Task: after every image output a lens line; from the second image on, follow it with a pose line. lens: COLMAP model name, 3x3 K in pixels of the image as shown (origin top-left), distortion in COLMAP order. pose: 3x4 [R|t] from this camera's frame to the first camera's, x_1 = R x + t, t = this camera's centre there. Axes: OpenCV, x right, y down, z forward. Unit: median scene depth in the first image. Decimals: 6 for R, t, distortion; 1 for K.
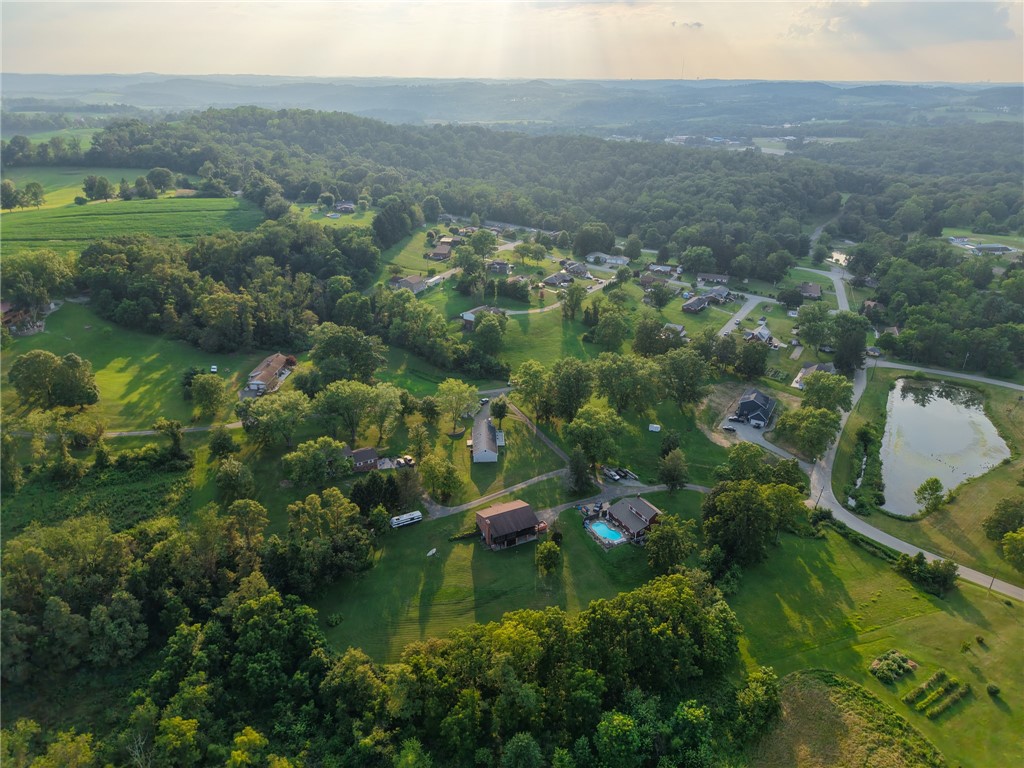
lens RADIAL K [[715.7, 0, 513.9], [0, 715.7, 390.0], [0, 0, 1]] dist [0.004886, -0.004091]
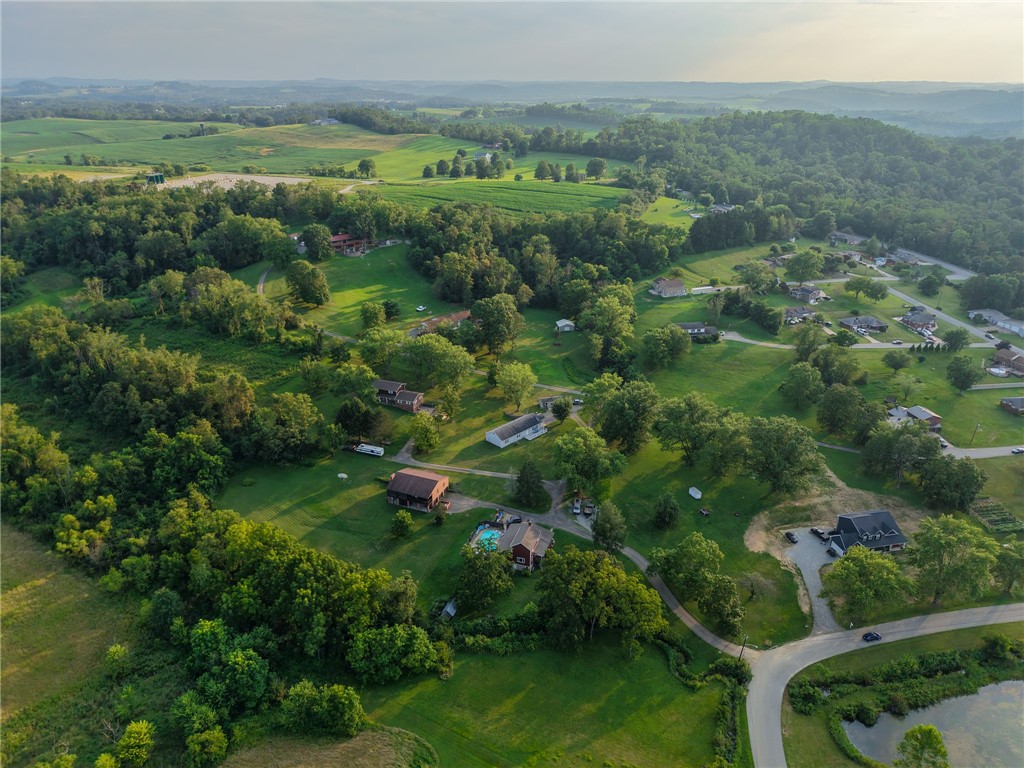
lens RADIAL K [[715.7, 0, 512.8], [0, 715.7, 378.0], [0, 0, 1]] dist [0.004886, -0.004091]
pose [[0.654000, 0.290310, -0.698573, 0.662701], [-0.306990, 0.945829, 0.105661, -0.106673], [0.691405, 0.145352, 0.707695, 0.264682]]
